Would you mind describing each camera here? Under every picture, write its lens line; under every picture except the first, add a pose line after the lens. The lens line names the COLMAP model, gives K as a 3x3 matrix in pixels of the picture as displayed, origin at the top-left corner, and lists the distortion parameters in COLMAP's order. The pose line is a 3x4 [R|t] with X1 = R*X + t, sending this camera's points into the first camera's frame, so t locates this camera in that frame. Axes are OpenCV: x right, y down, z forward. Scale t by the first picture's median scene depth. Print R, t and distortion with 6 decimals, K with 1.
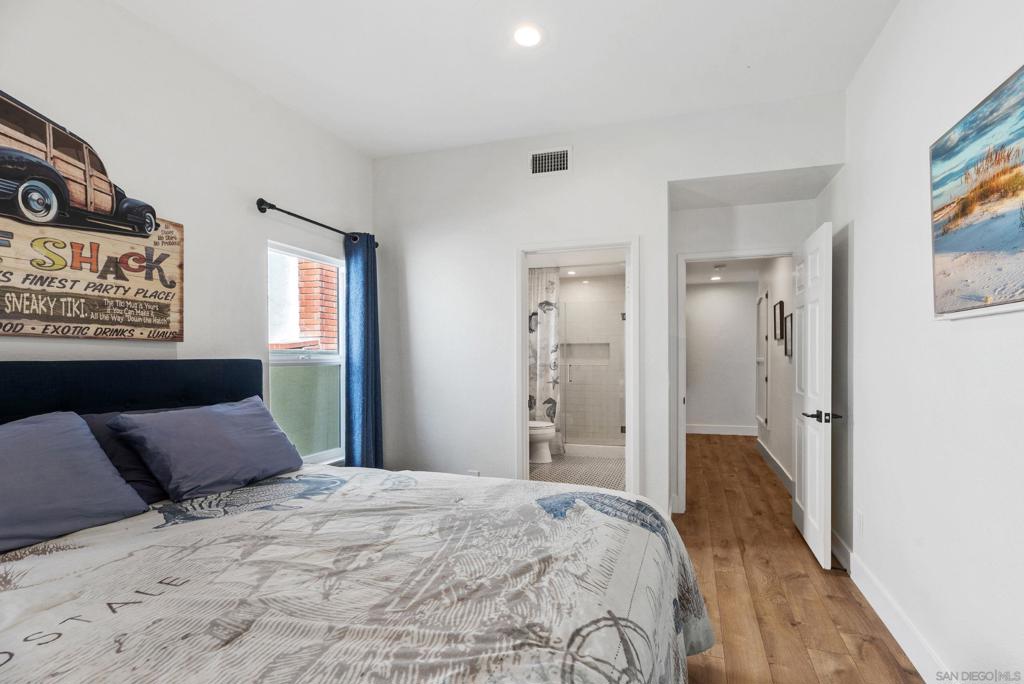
lens RADIAL K [[459.5, 0, 525.2], [0, 459.5, 360.5], [0, 0, 1]] dist [-0.000939, -0.000242]
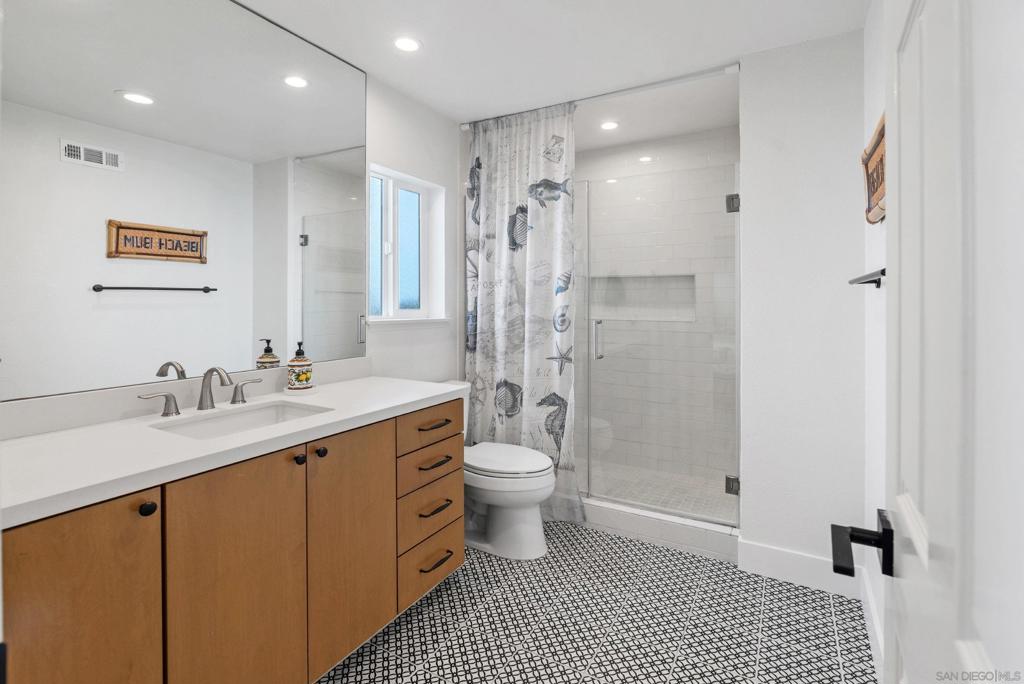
lens RADIAL K [[461.7, 0, 481.4], [0, 461.7, 303.9], [0, 0, 1]] dist [-0.000049, -0.000085]
pose [[0.969352, 0.002092, -0.245666, 0.091475], [-0.003749, 0.999973, -0.006277, -0.002962], [0.245646, 0.007006, 0.969334, 0.509927]]
